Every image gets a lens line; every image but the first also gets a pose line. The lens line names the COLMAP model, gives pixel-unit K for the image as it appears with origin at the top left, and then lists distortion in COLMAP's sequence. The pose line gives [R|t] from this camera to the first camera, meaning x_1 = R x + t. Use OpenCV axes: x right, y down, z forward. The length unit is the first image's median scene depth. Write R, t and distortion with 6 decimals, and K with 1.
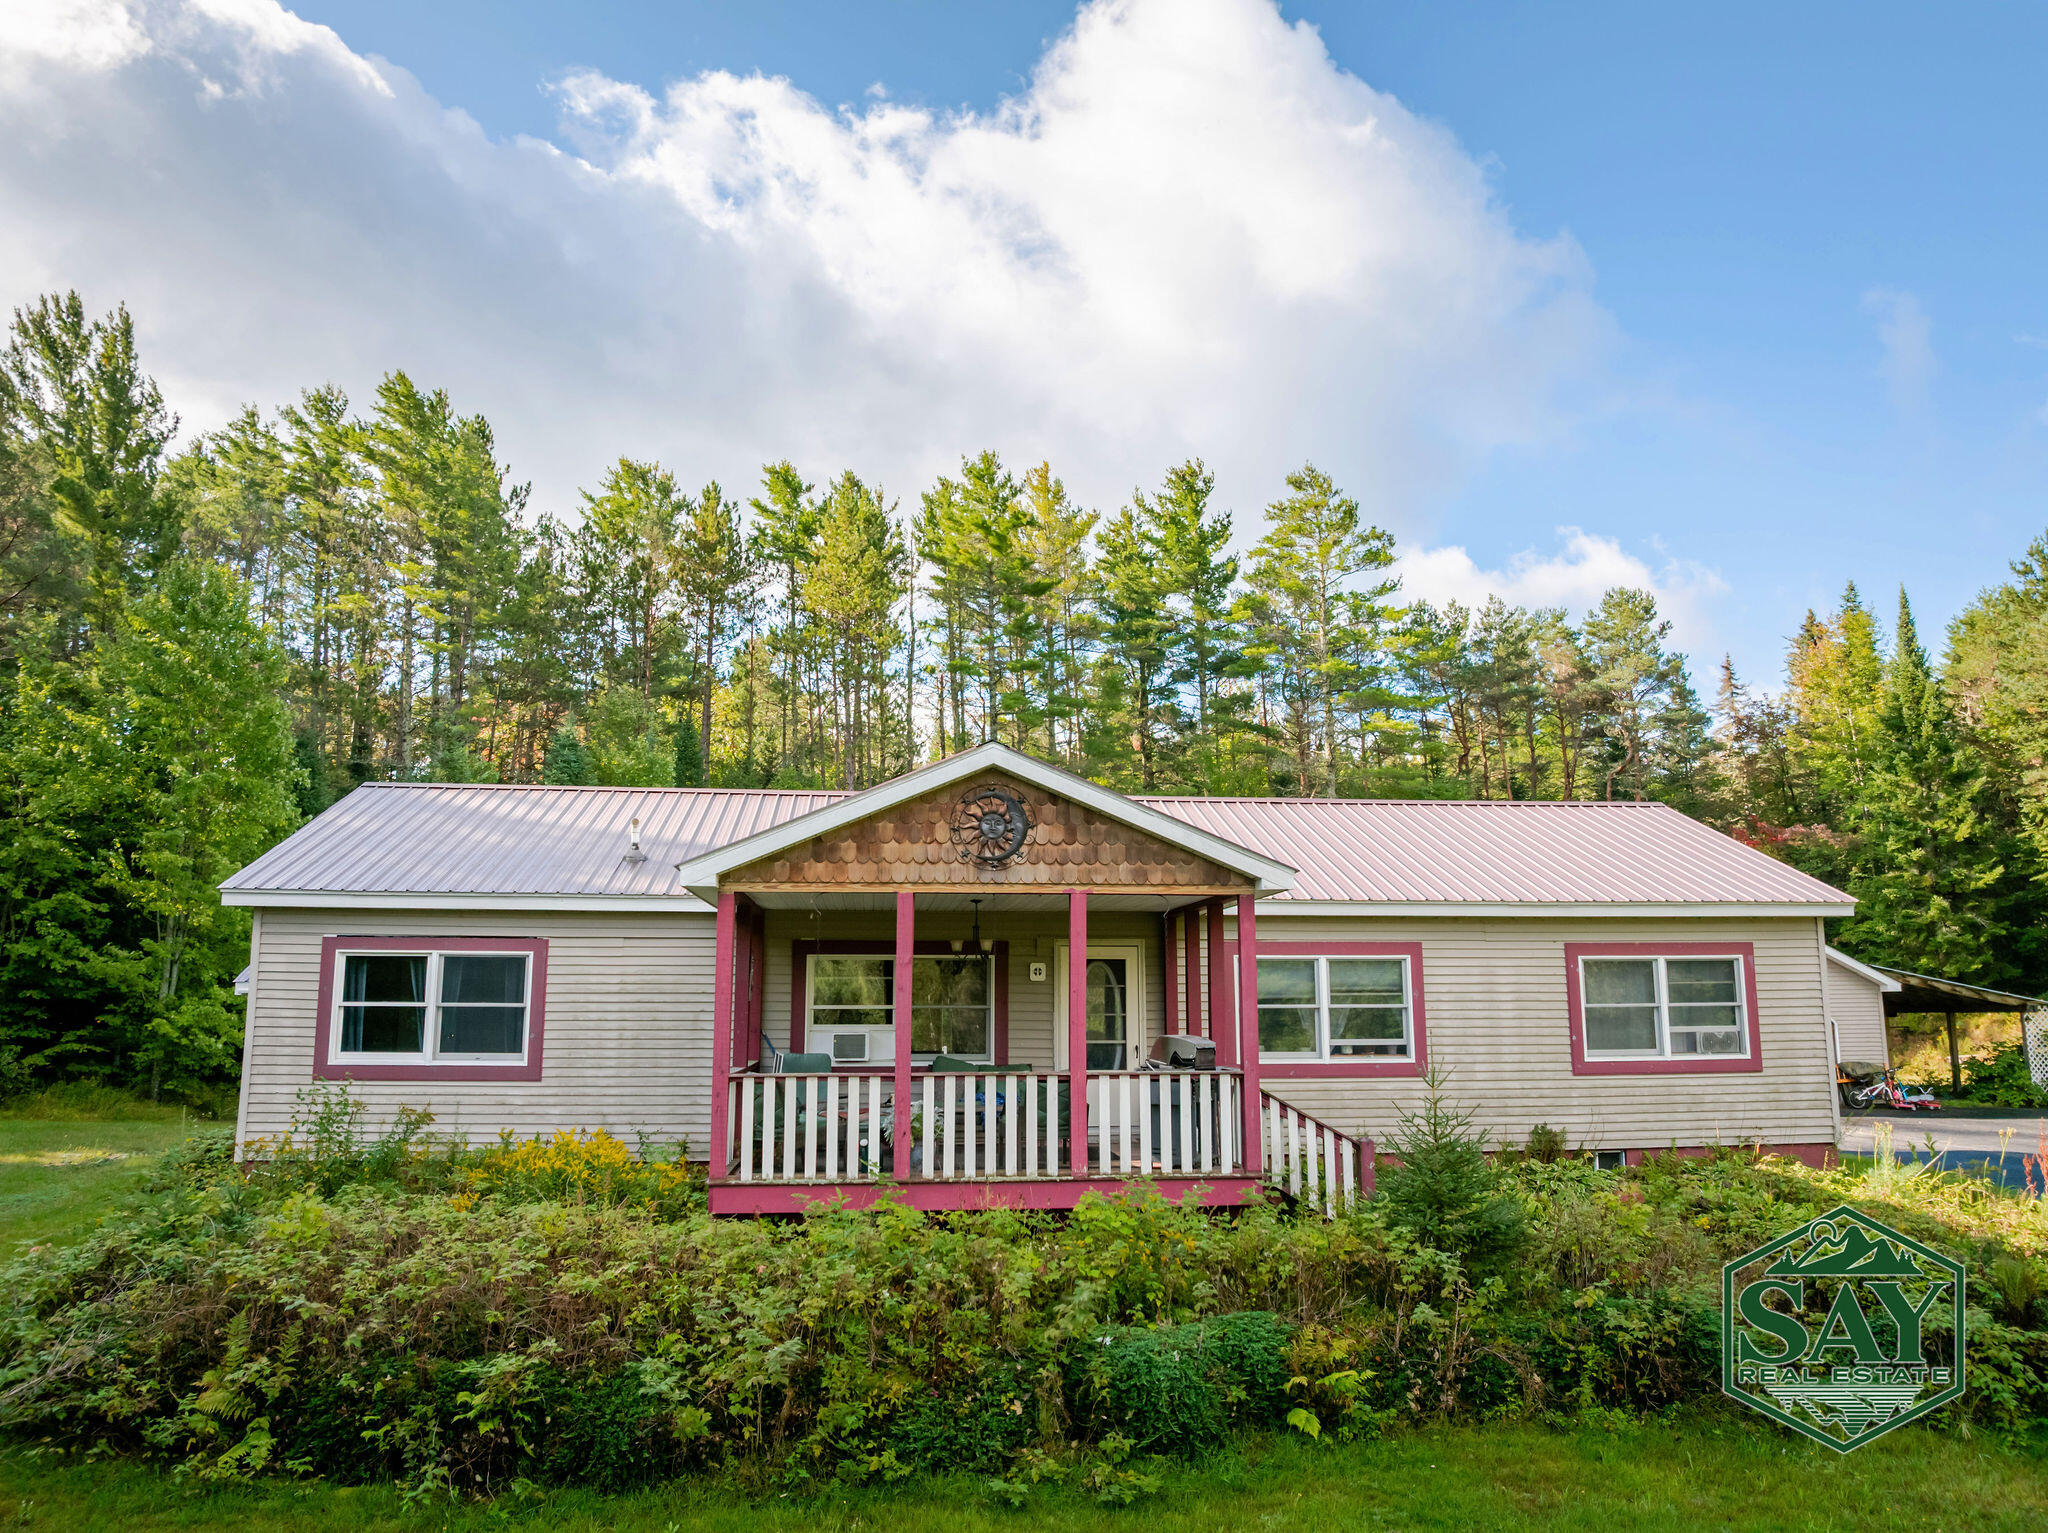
lens RADIAL K [[1425.3, 0, 1029.7], [0, 1425.3, 763.8], [0, 0, 1]] dist [-0.012016, -0.055061]
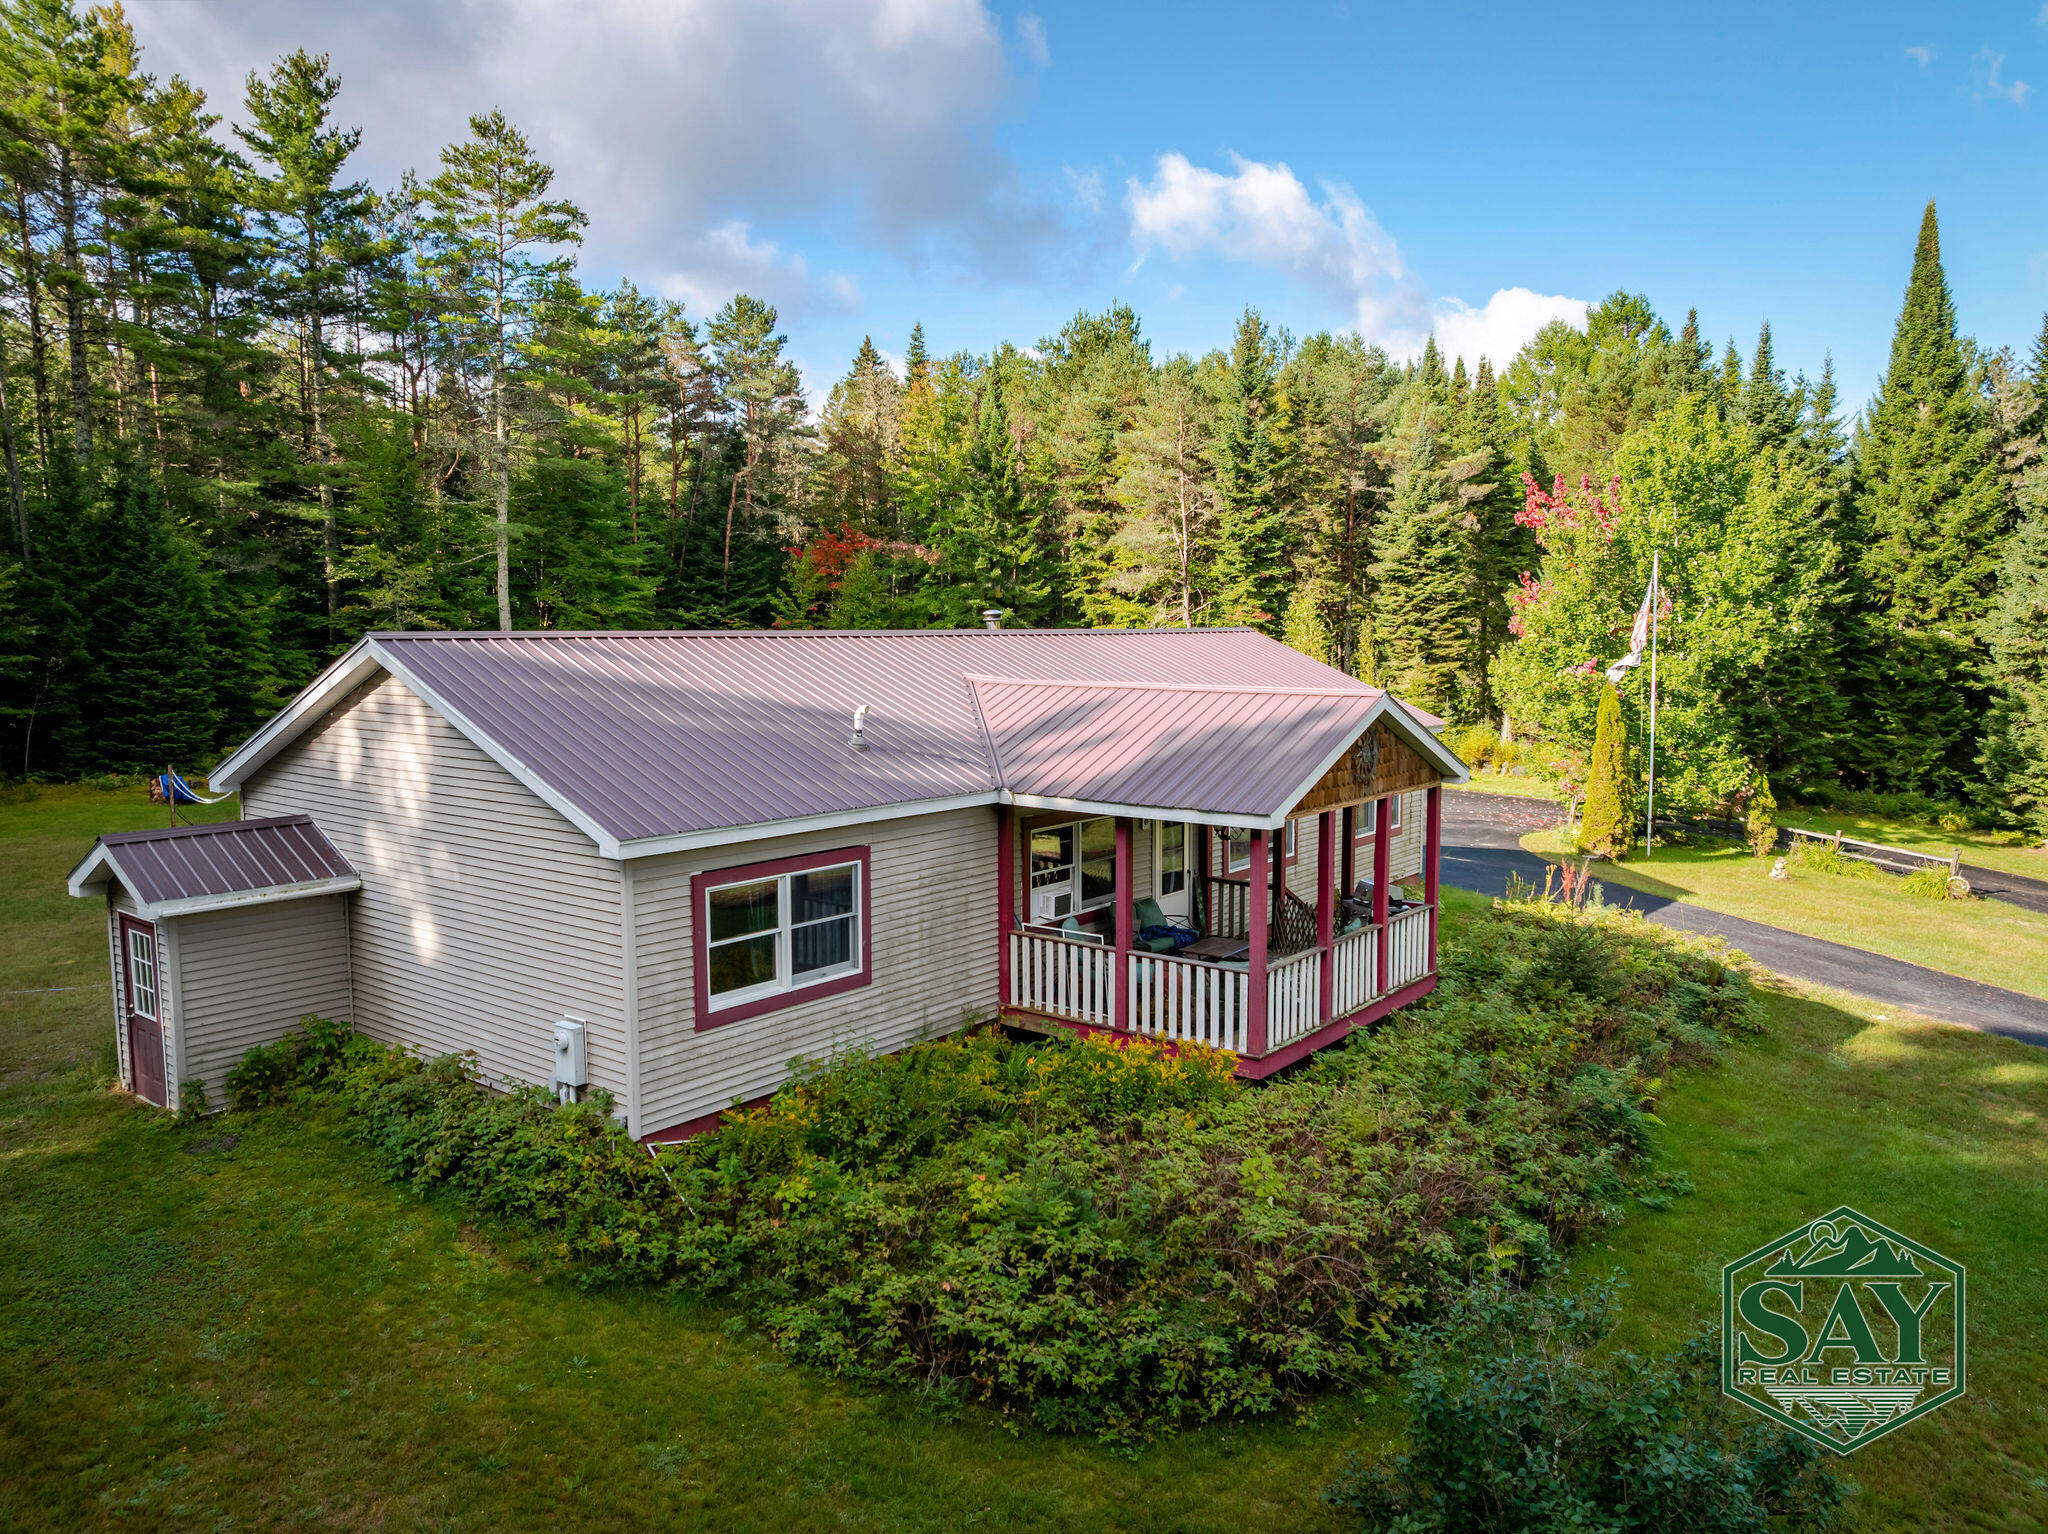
lens RADIAL K [[1425.3, 0, 1029.7], [0, 1425.3, 764.3], [0, 0, 1]] dist [-0.012016, -0.055061]
pose [[0.689068, -0.072044, 0.721107, -0.944502], [-0.123336, 0.968872, 0.214653, -0.158077], [-0.714125, -0.236849, 0.658733, 0.260777]]
